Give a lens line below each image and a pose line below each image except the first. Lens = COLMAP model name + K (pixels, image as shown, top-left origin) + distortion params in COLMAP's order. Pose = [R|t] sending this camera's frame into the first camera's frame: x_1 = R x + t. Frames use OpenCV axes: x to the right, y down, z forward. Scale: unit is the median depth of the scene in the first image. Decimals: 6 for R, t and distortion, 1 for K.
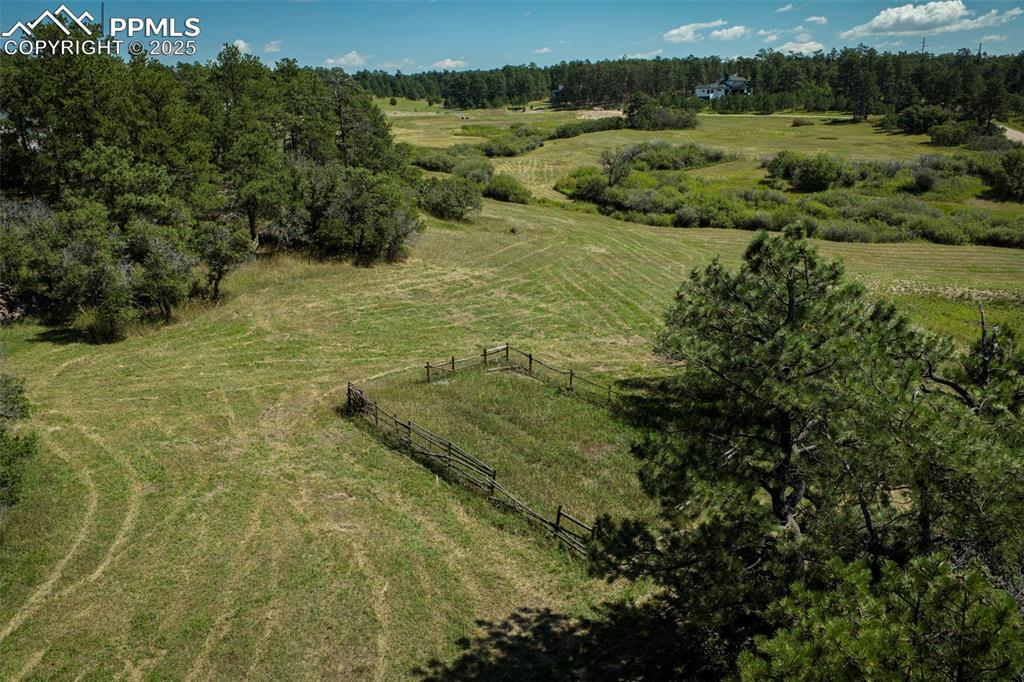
lens RADIAL K [[704.3, 0, 510.9], [0, 704.3, 337.9], [0, 0, 1]] dist [-0.049440, 0.009089]
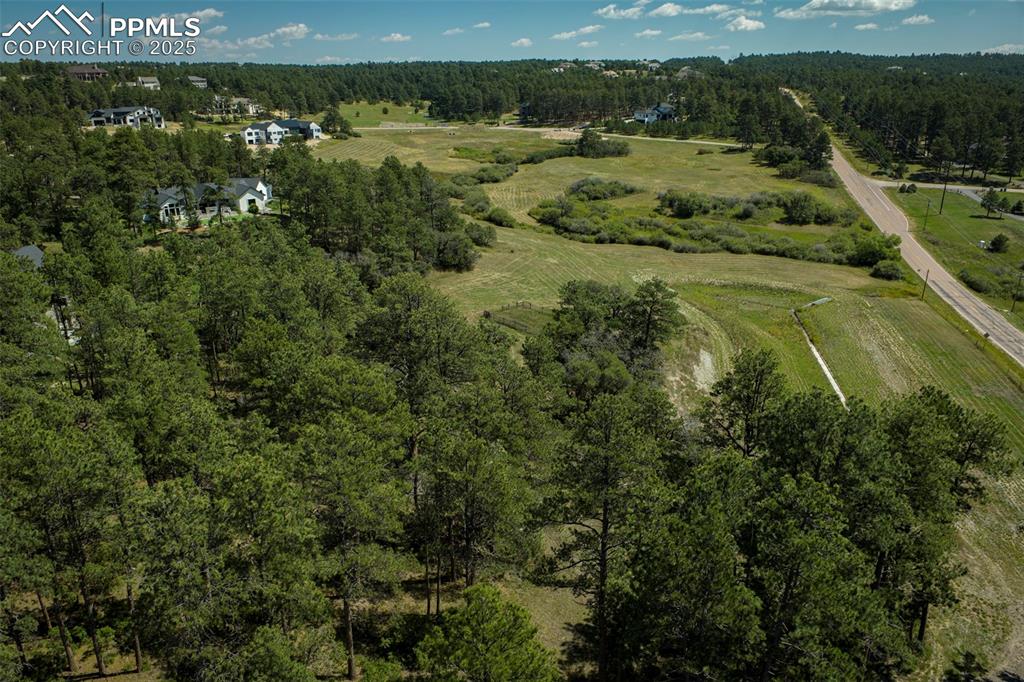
lens RADIAL K [[704.3, 0, 510.9], [0, 704.3, 337.9], [0, 0, 1]] dist [-0.049440, 0.009089]
pose [[0.998683, -0.006540, 0.050891, -0.090722], [0.004860, 0.999442, 0.033060, 0.028759], [-0.051079, -0.032769, 0.998157, -0.904031]]
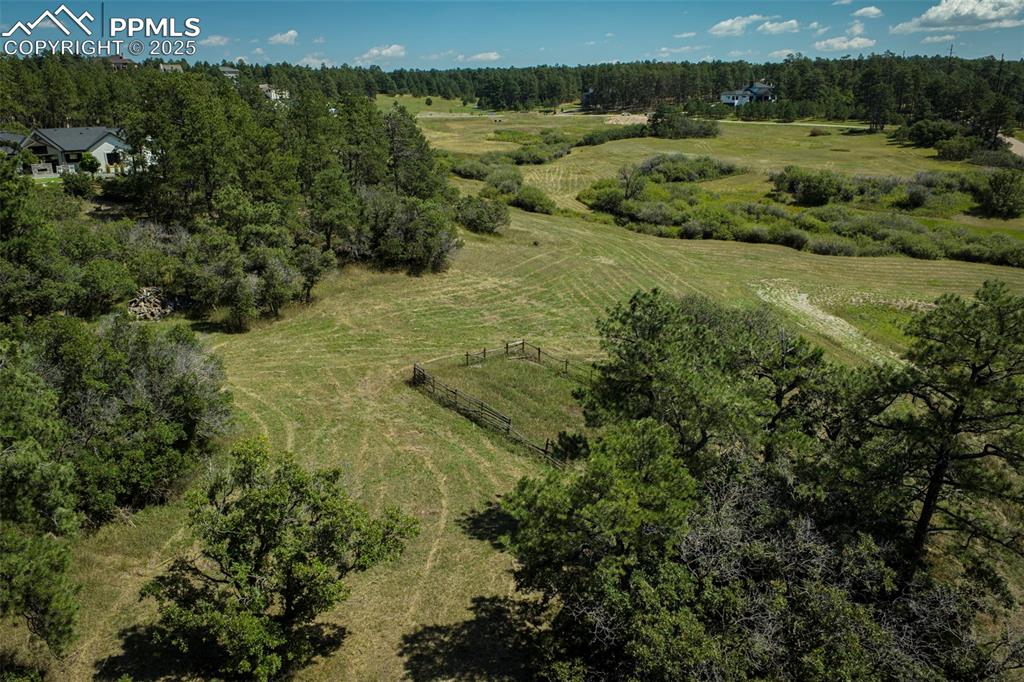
lens RADIAL K [[704.3, 0, 510.9], [0, 704.3, 337.9], [0, 0, 1]] dist [-0.049440, 0.009089]
pose [[0.998959, 0.021768, -0.040088, 0.010139], [-0.021397, 0.999724, 0.009666, -0.003379], [0.040288, -0.008798, 0.999149, -0.154776]]
